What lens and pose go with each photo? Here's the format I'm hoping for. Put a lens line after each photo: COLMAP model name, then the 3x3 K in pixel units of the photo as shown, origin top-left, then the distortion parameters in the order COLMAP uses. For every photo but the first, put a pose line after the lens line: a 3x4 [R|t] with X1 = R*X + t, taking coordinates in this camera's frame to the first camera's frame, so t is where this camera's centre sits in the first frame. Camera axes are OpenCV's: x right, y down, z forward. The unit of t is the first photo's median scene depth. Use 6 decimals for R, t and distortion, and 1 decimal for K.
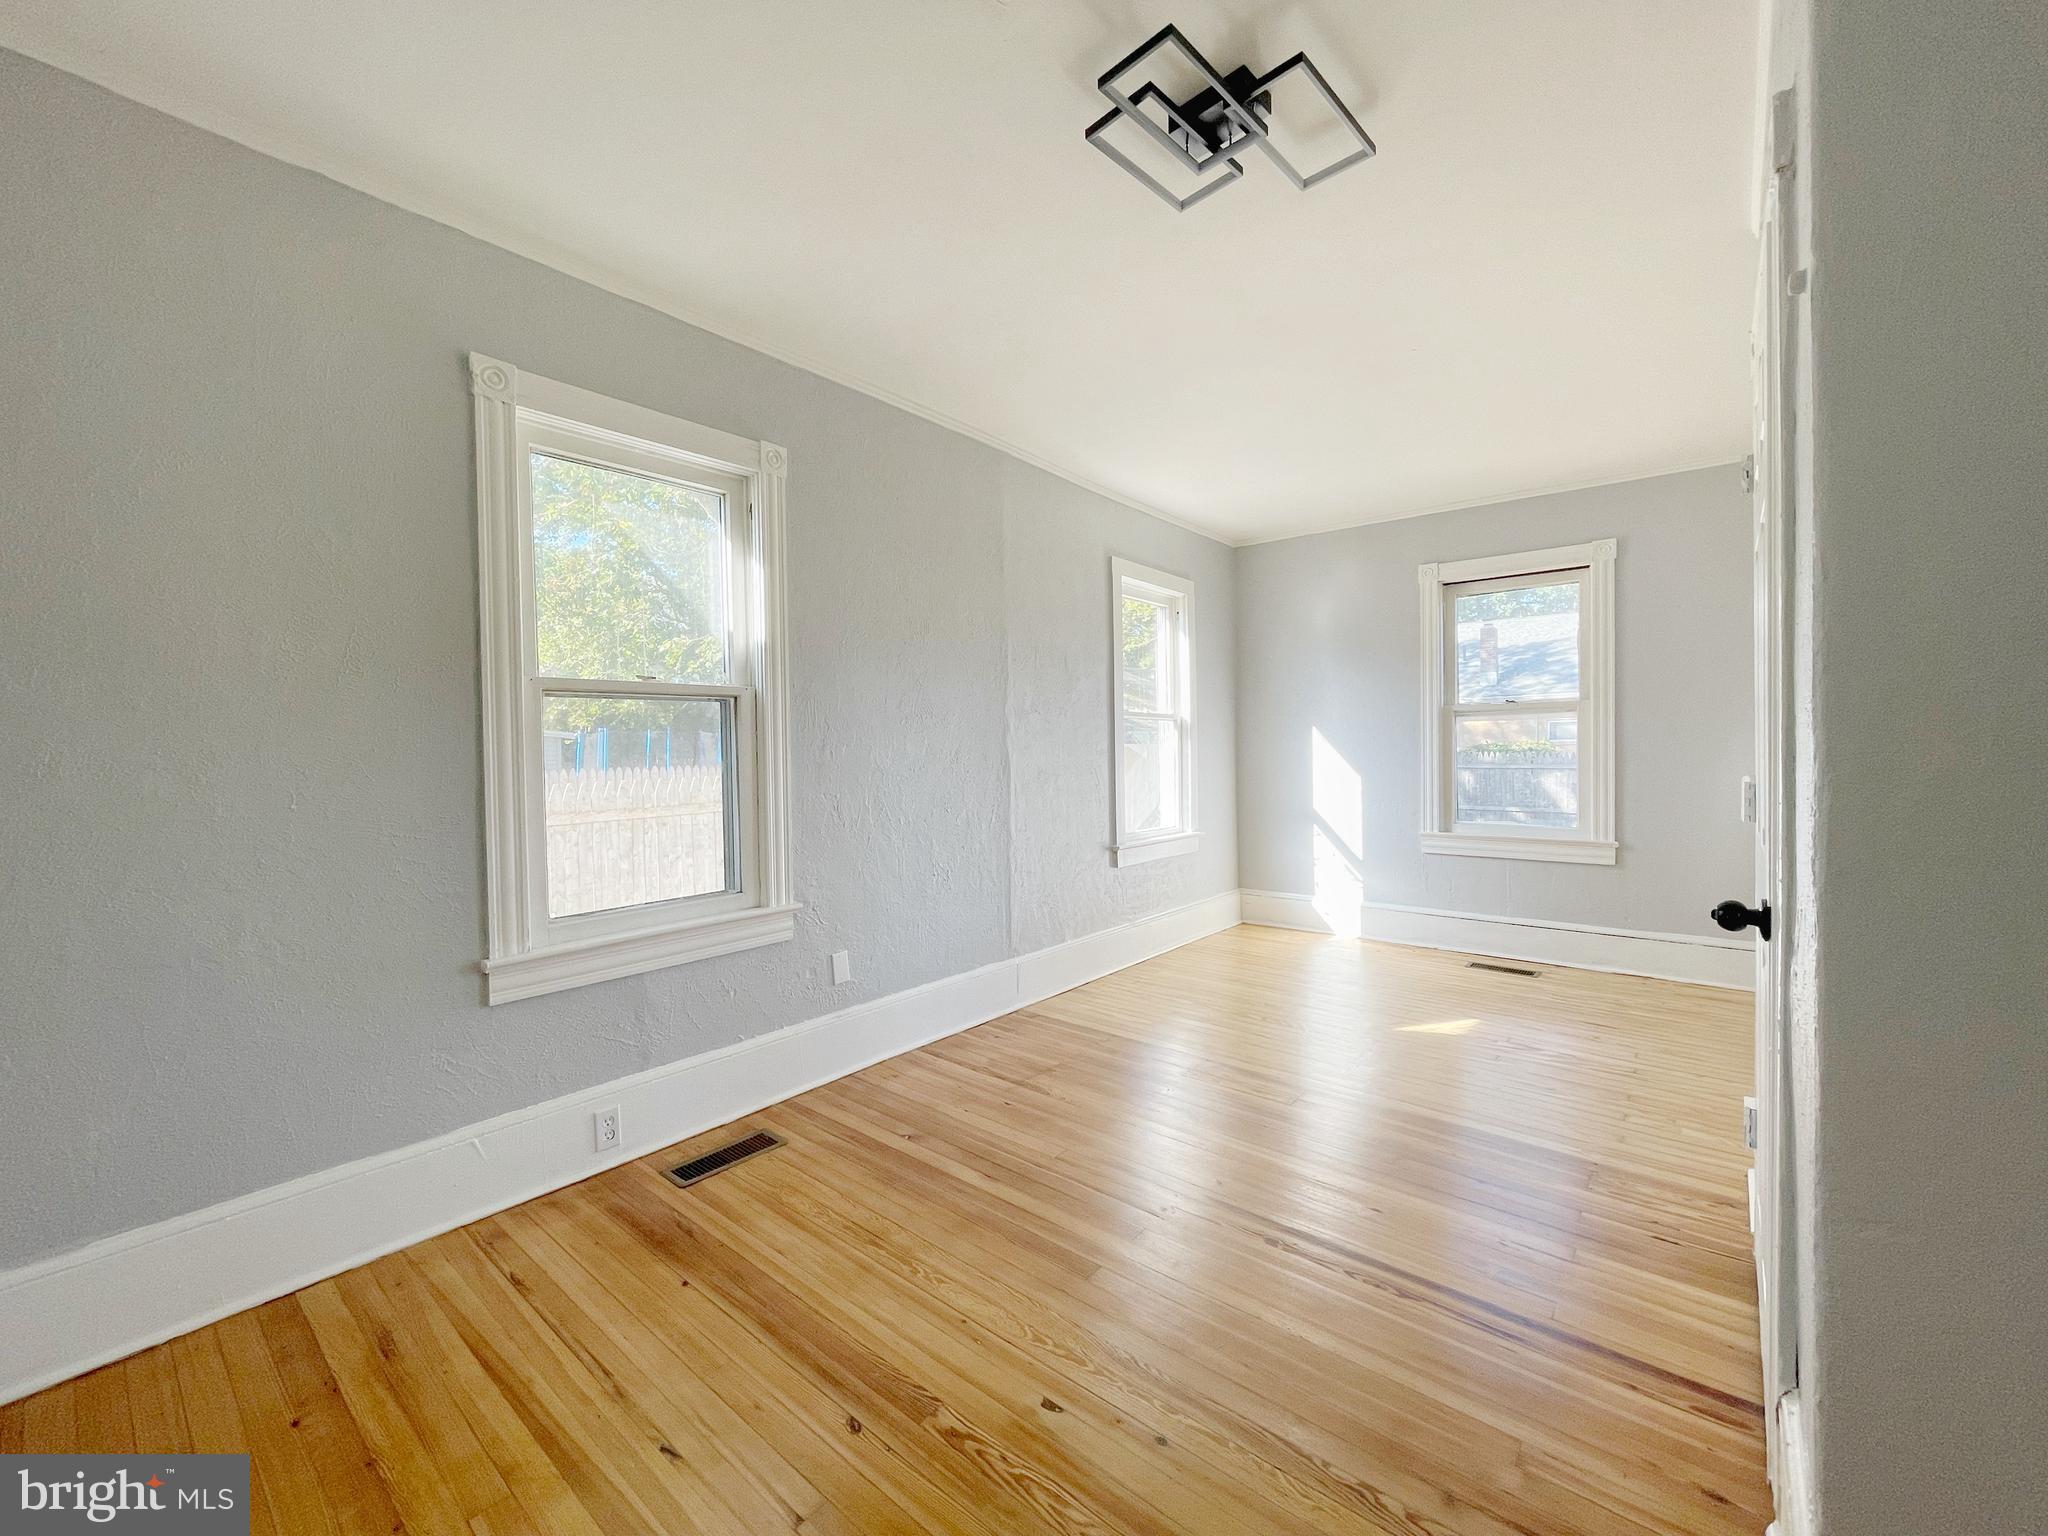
lens RADIAL K [[825.0, 0, 1021.2], [0, 825.0, 763.7], [0, 0, 1]] dist [-0.001046, 0.000124]
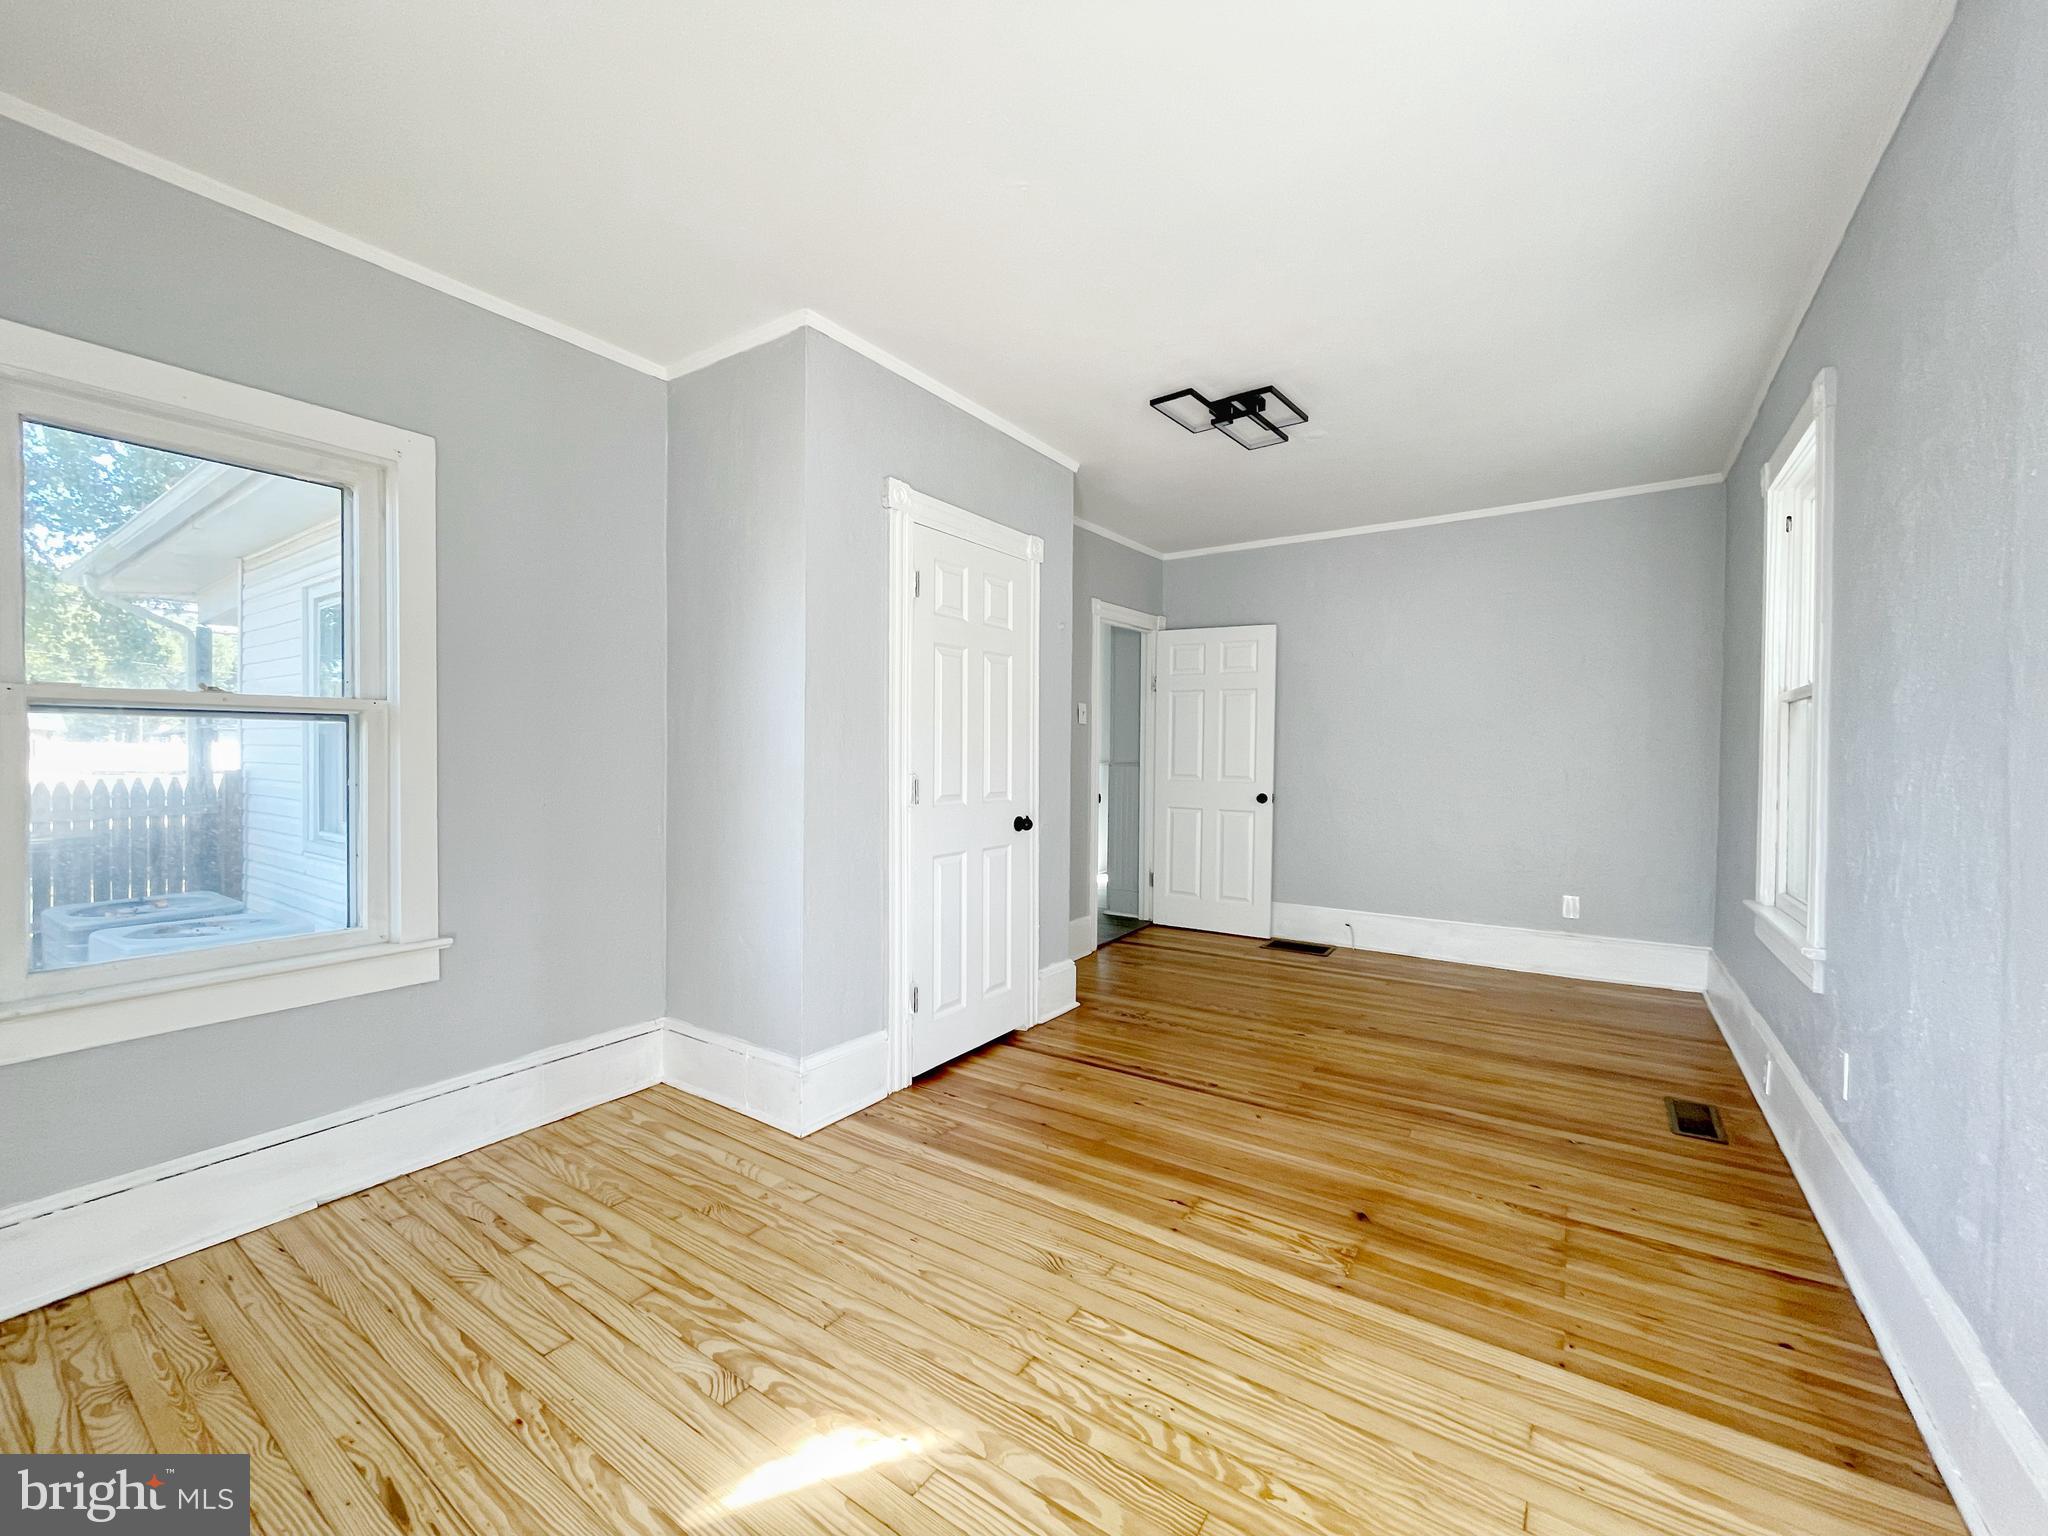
lens RADIAL K [[825.0, 0, 1021.2], [0, 825.0, 763.7], [0, 0, 1]] dist [-0.001046, 0.000124]
pose [[-0.994895, 0.010243, -0.100397, 0.630140], [0.006641, 0.999324, 0.036145, -0.044319], [0.100699, 0.035294, -0.994291, 1.936902]]
